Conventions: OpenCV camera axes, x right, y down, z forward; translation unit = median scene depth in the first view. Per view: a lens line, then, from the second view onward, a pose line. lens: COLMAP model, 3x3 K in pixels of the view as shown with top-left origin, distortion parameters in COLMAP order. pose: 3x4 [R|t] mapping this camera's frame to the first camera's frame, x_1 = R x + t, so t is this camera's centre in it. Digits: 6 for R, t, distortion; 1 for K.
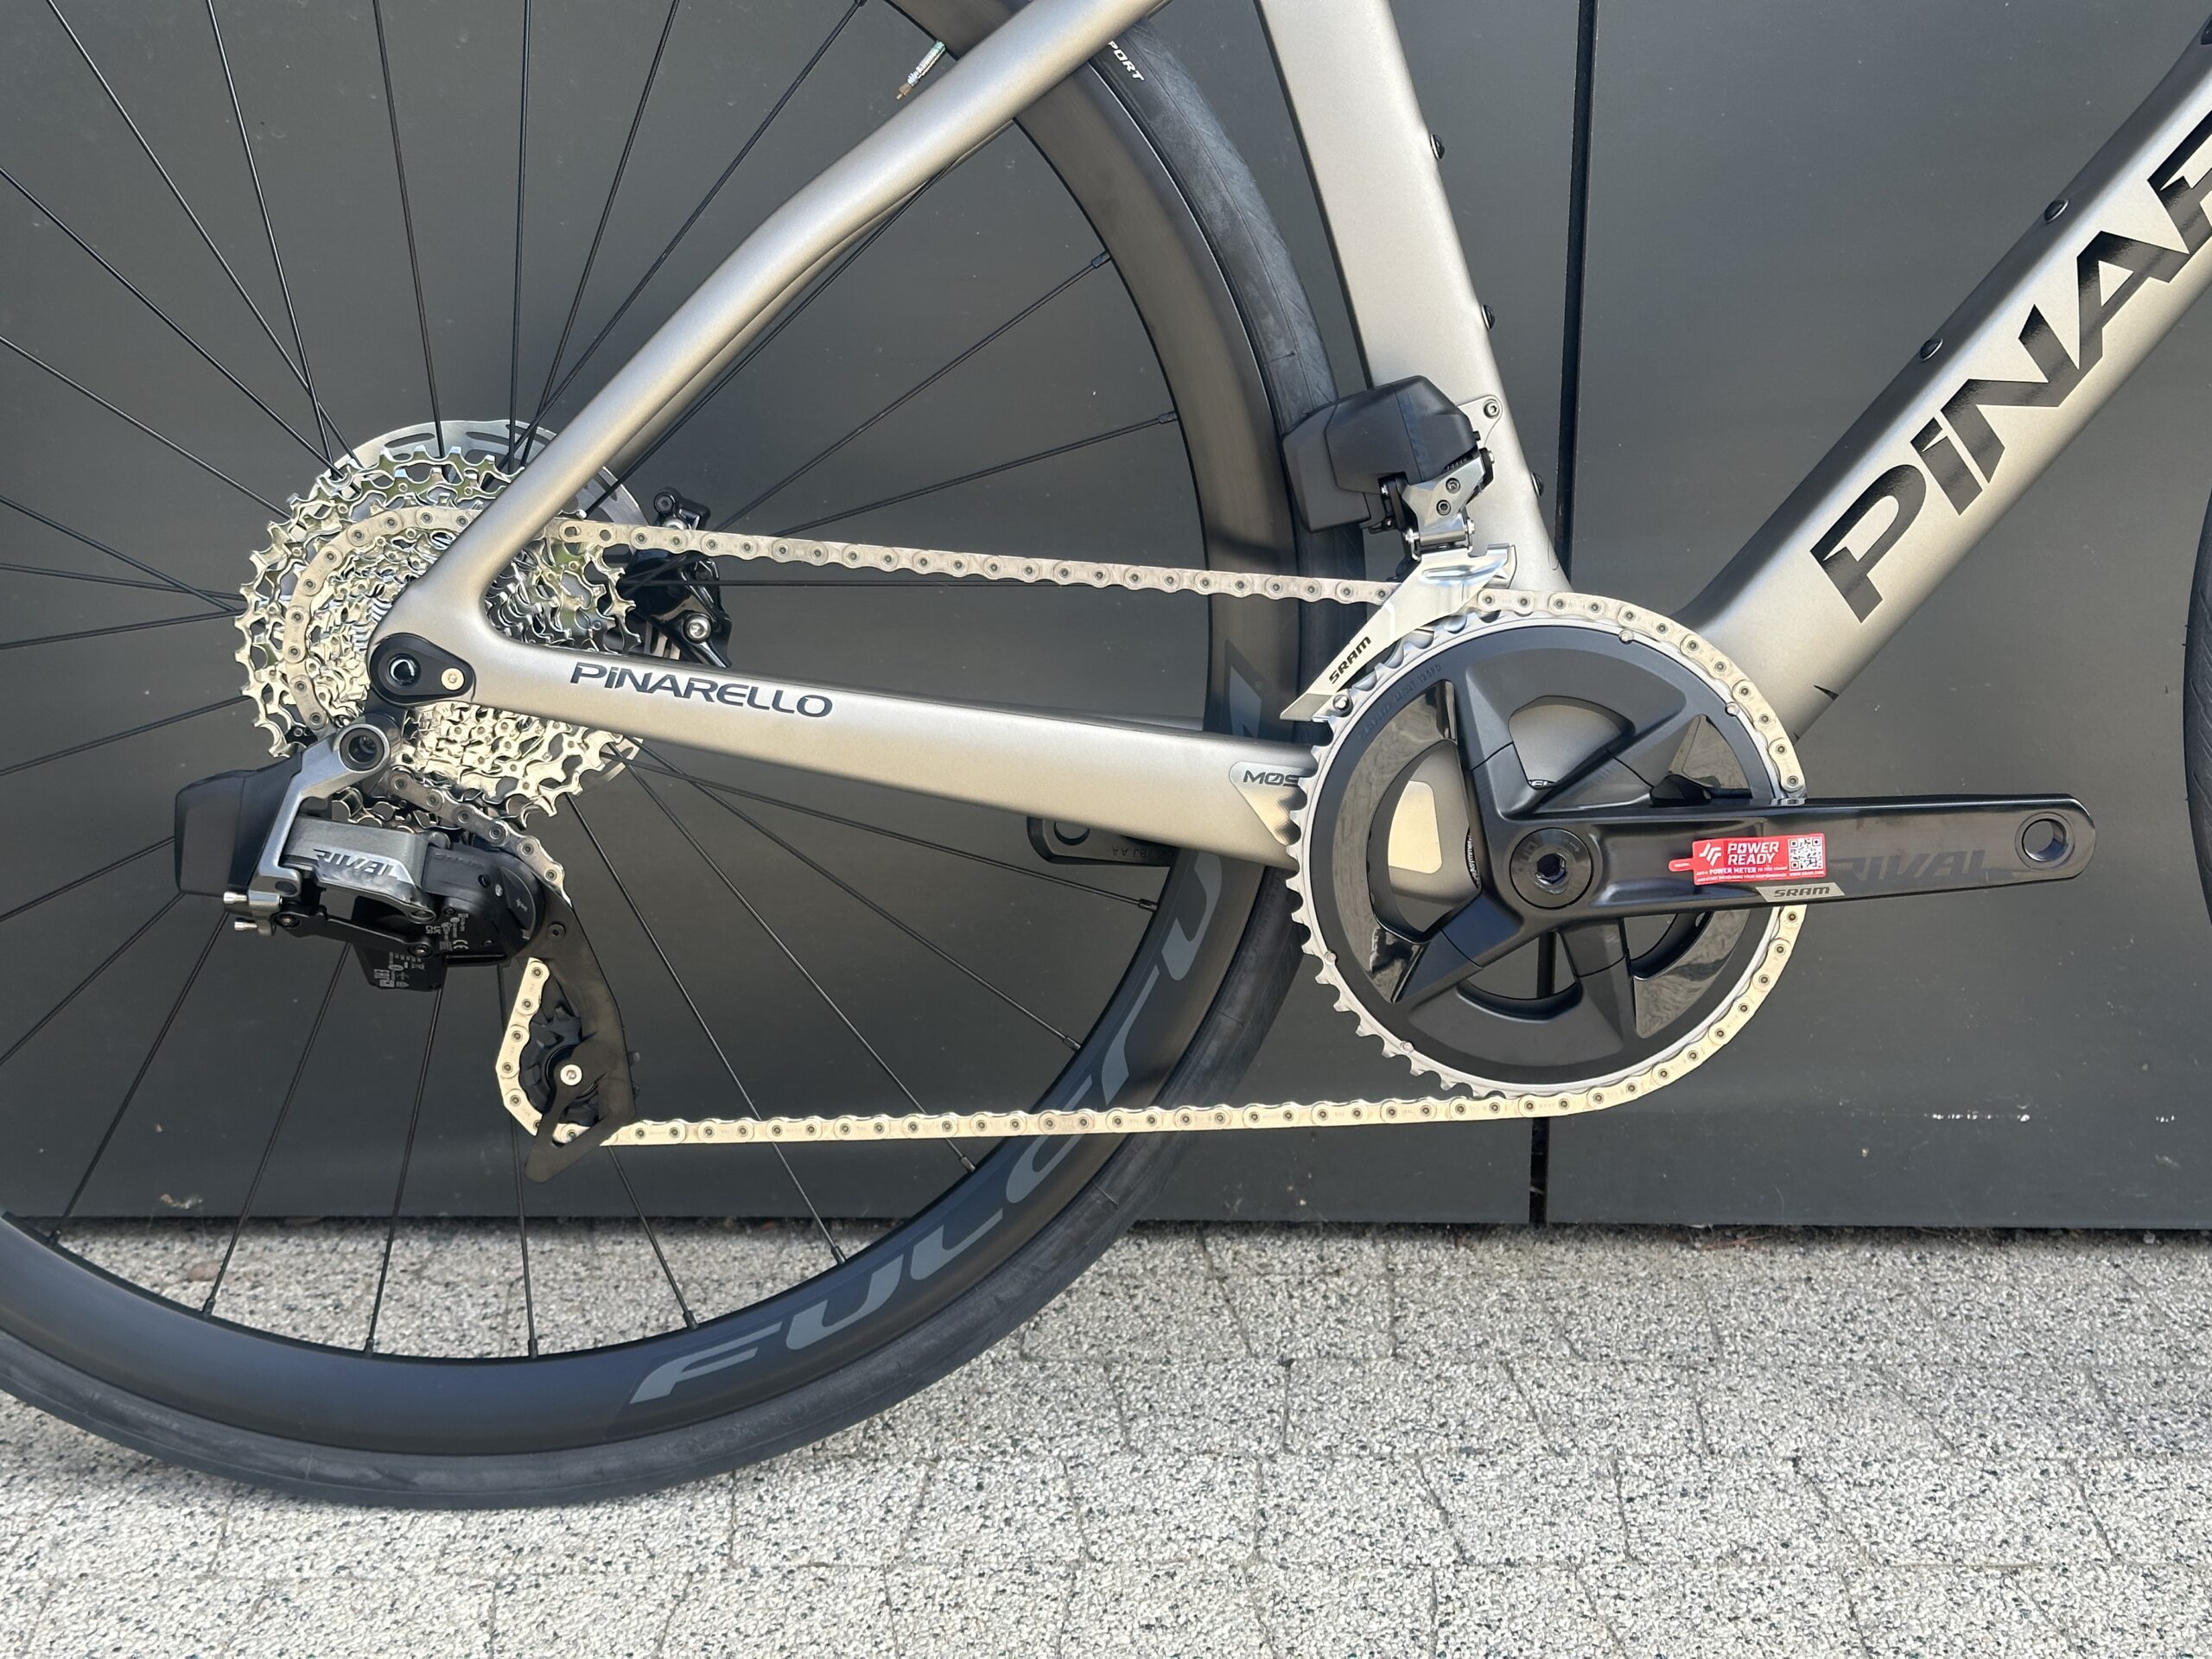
lens RADIAL K [[3387.0, 0, 1106.0], [0, 3387.0, 829.5], [0, 0, 1]] dist [0.178404, -0.550530]
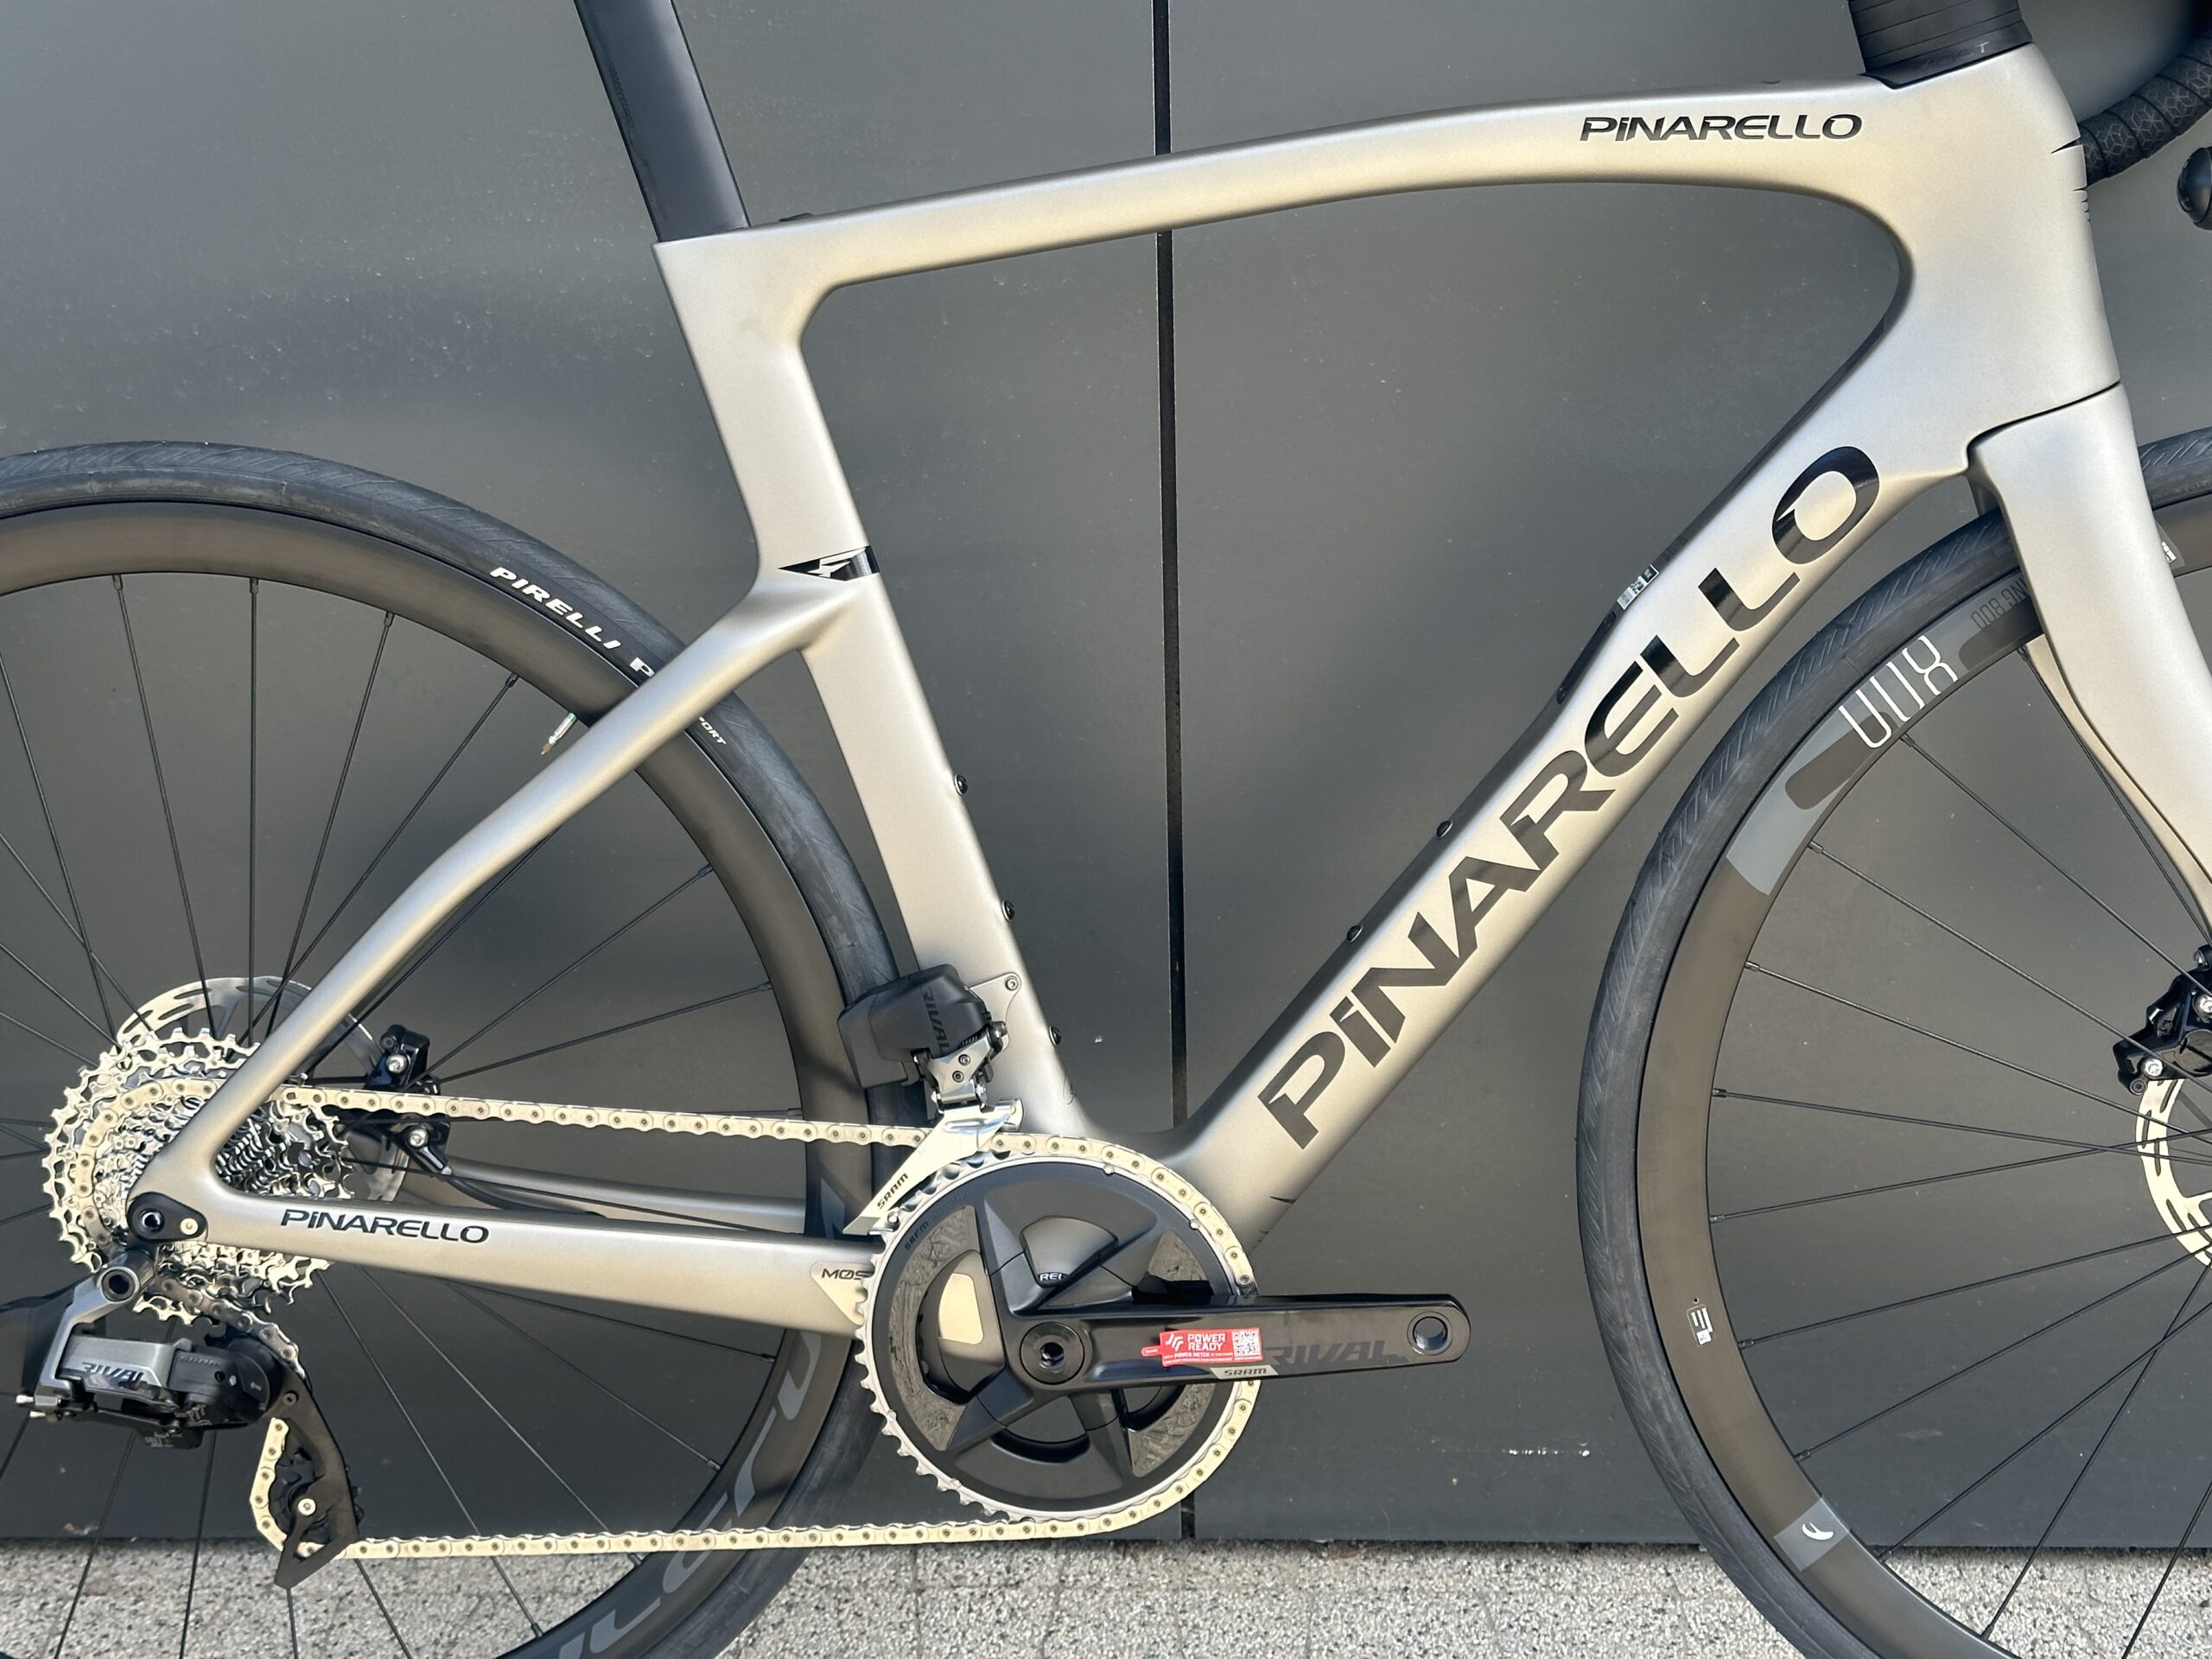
lens RADIAL K [[3387.0, 0, 1106.0], [0, 3387.0, 829.5], [0, 0, 1]] dist [0.178404, -0.550530]
pose [[0.997722, -0.011704, -0.066437, 0.235363], [0.012809, 0.999786, 0.016238, -0.202970], [0.066233, -0.017052, 0.997658, -0.267163]]
